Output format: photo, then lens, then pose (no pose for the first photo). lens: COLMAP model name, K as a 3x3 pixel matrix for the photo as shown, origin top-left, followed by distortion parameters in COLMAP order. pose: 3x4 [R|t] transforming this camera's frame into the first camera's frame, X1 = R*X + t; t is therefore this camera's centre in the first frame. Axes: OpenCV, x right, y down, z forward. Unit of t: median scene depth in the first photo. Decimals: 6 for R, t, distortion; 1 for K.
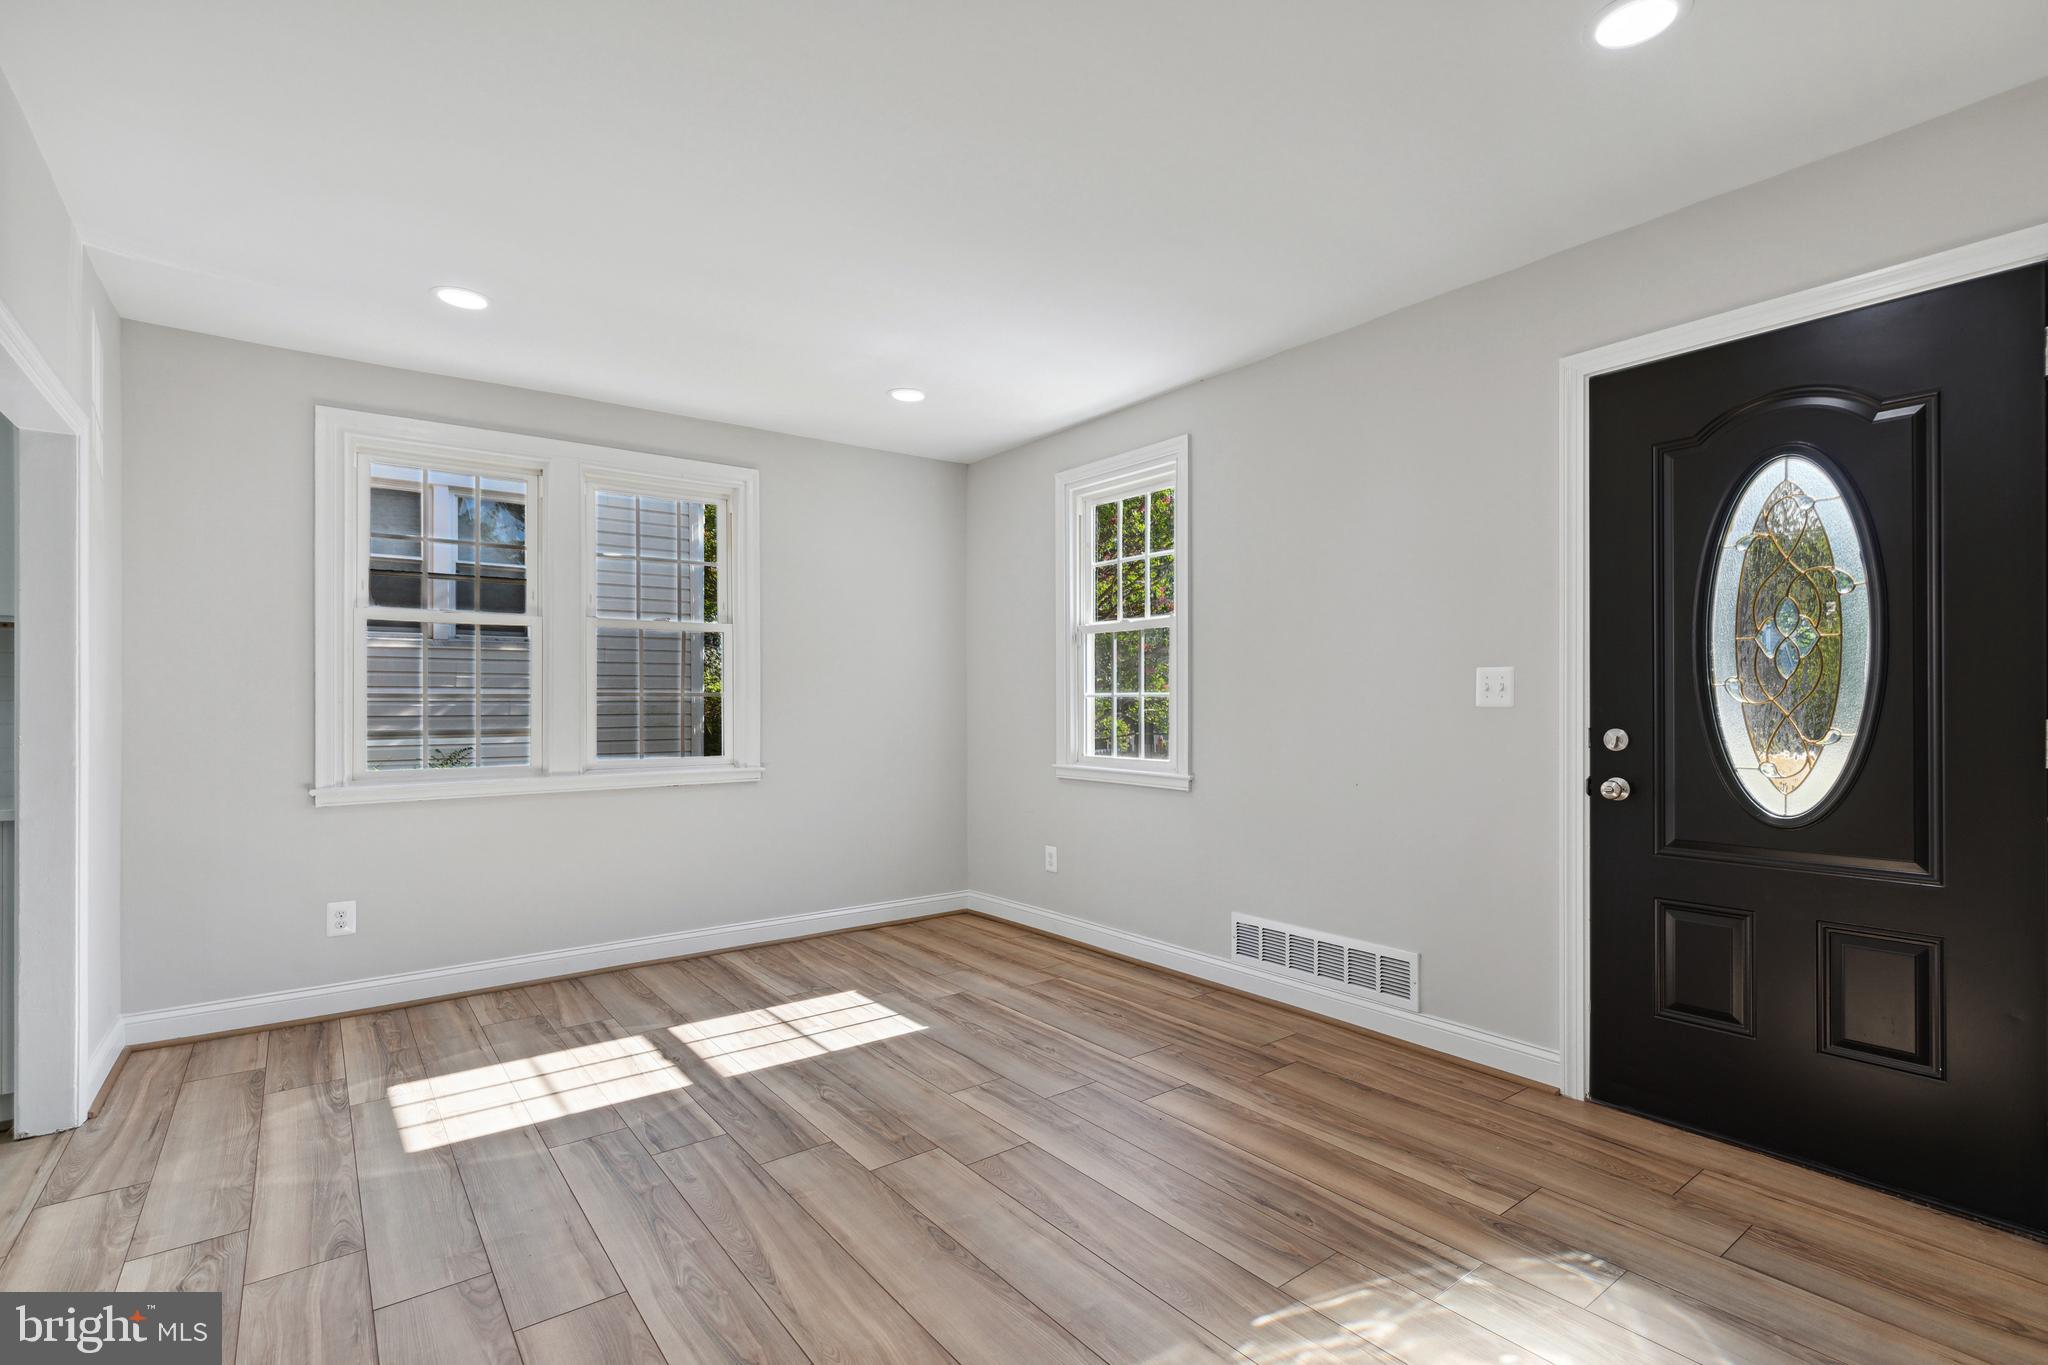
lens RADIAL K [[951.8, 0, 1032.4], [0, 951.8, 719.7], [0, 0, 1]] dist [0.012584, -0.004164]
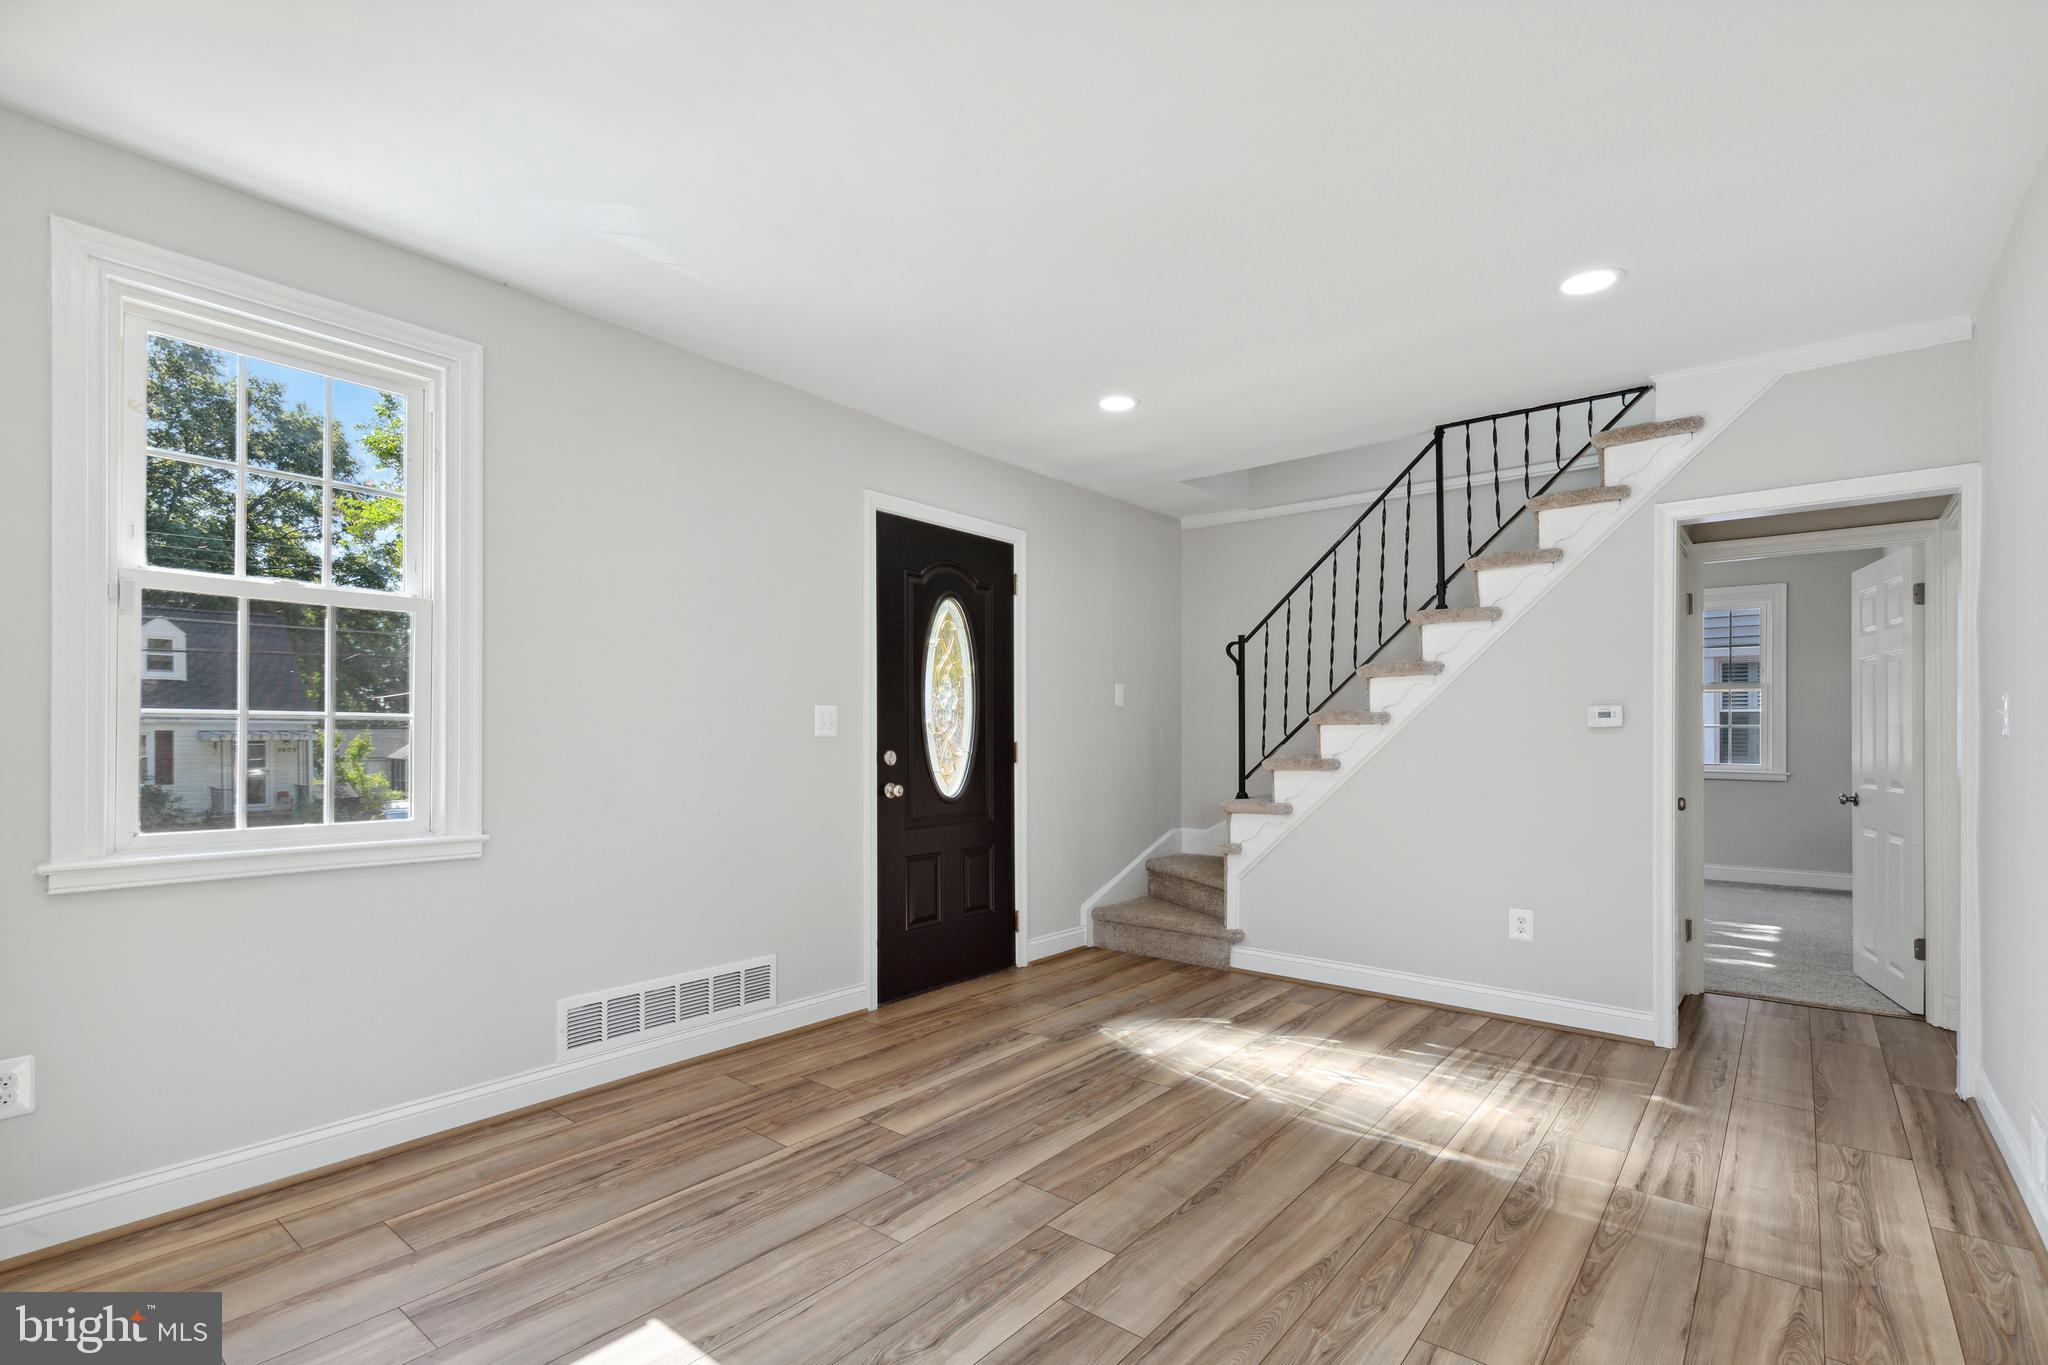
lens RADIAL K [[951.8, 0, 1032.4], [0, 951.8, 719.7], [0, 0, 1]] dist [0.012584, -0.004164]
pose [[-0.237954, 0.019096, 0.971089, -0.718487], [0.014750, 0.999762, -0.016046, -0.009845], [-0.971164, 0.010506, -0.238180, 0.897766]]
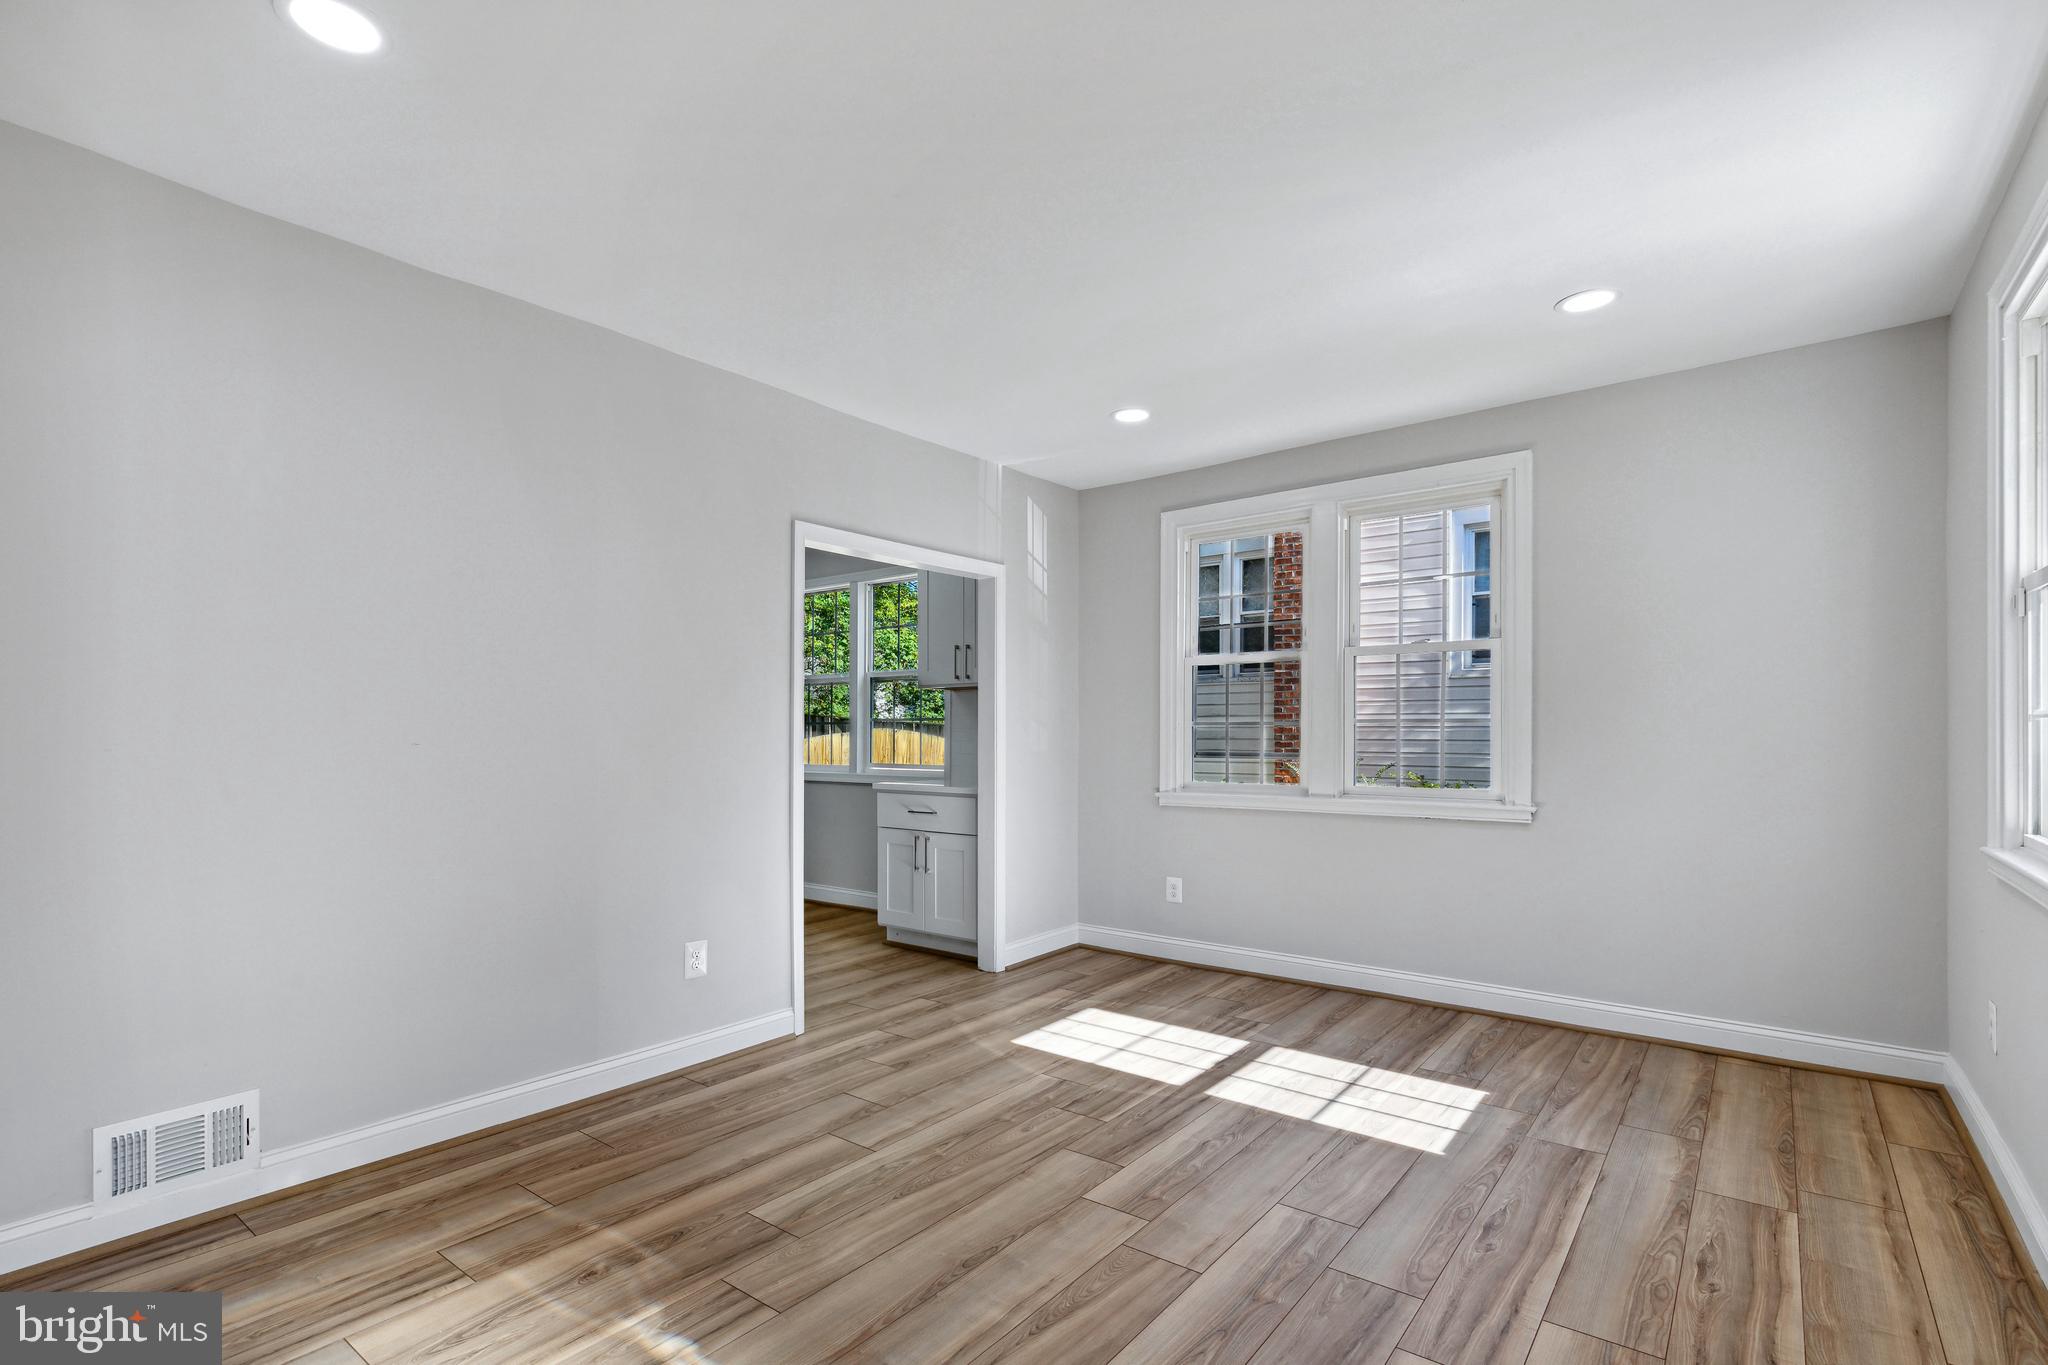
lens RADIAL K [[957.9, 0, 1019.4], [0, 957.9, 744.2], [0, 0, 1]] dist [0.002829, -0.000075]
pose [[0.248459, 0.017578, -0.968483, 0.549195], [-0.015326, 0.999782, 0.014214, -0.013147], [0.968521, 0.011311, 0.248674, 0.475651]]
